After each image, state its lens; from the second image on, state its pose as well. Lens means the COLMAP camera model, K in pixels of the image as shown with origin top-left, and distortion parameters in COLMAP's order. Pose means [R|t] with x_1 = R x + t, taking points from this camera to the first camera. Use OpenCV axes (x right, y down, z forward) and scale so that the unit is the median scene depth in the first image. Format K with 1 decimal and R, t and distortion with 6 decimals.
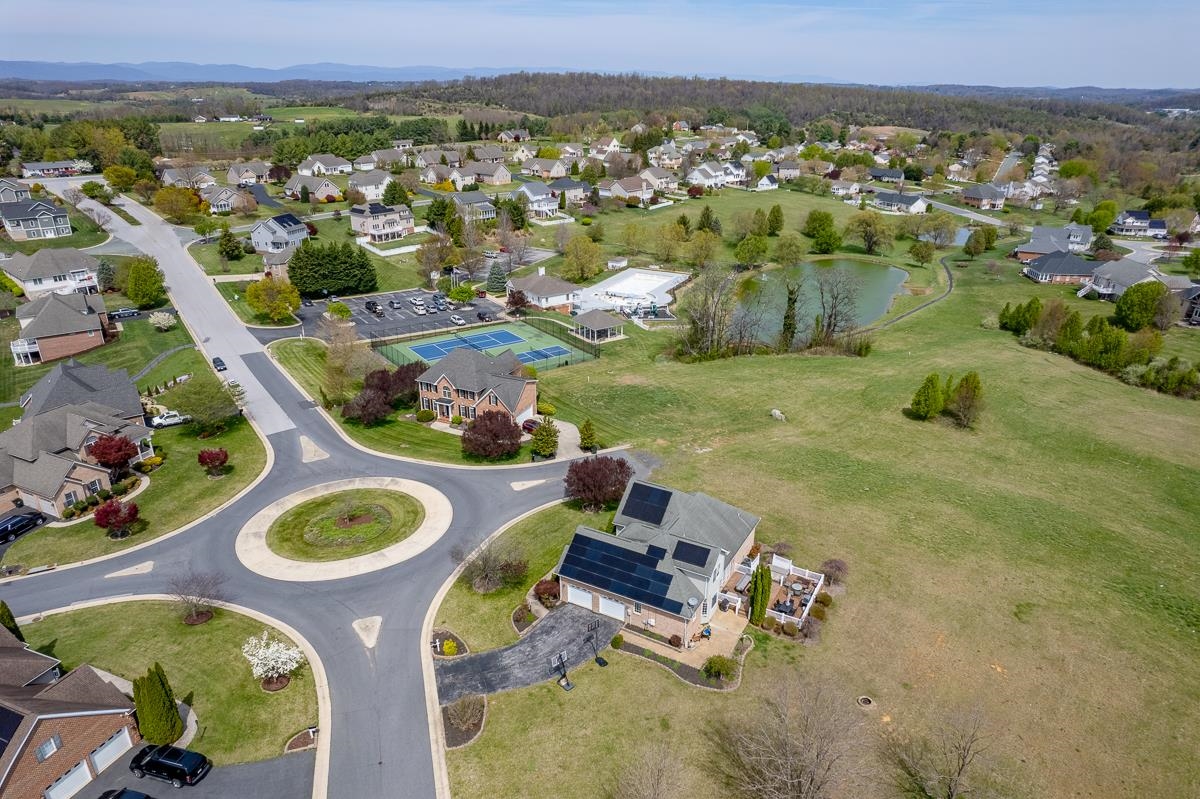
lens RADIAL K [[768.4, 0, 604.7], [0, 768.4, 406.5], [0, 0, 1]] dist [-0.079210, 0.072793]
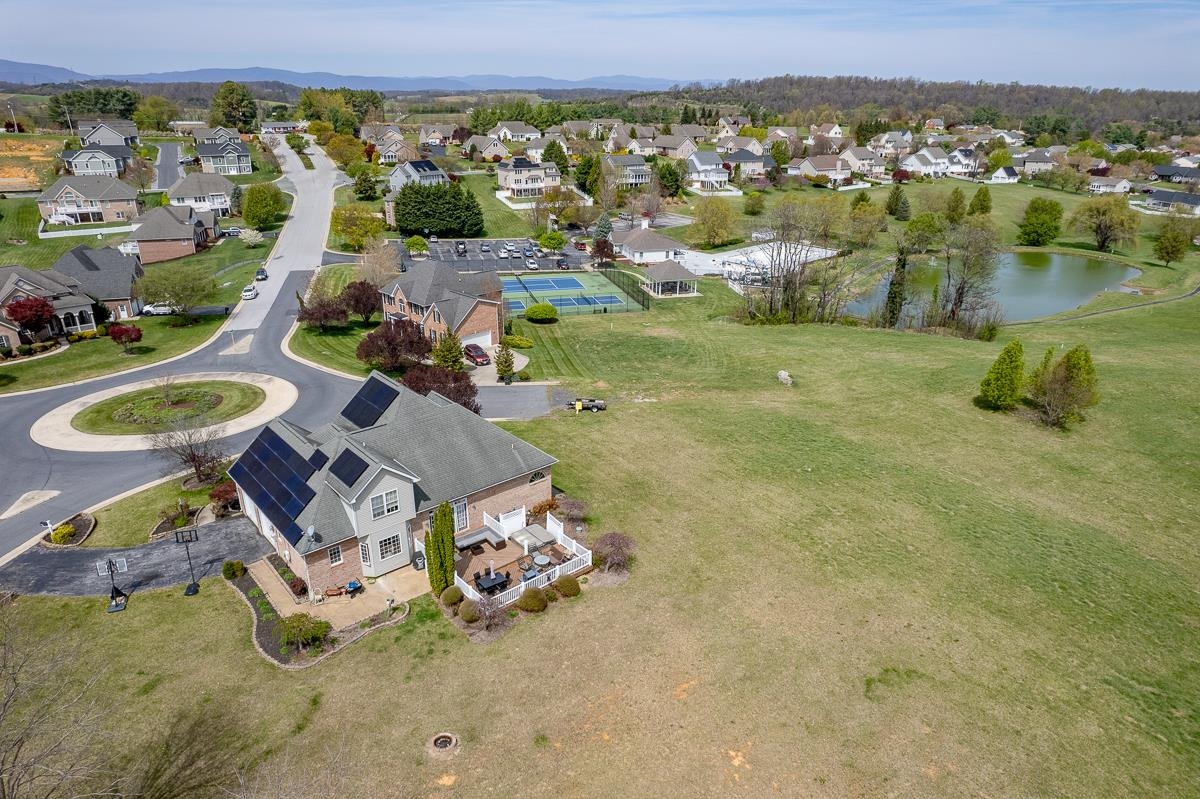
lens RADIAL K [[768.4, 0, 604.7], [0, 768.4, 406.5], [0, 0, 1]] dist [-0.079210, 0.072793]
pose [[0.940778, 0.131259, -0.312583, 0.147306], [-0.136448, 0.990633, 0.005316, 0.028967], [0.310352, 0.037650, 0.949876, 0.117977]]
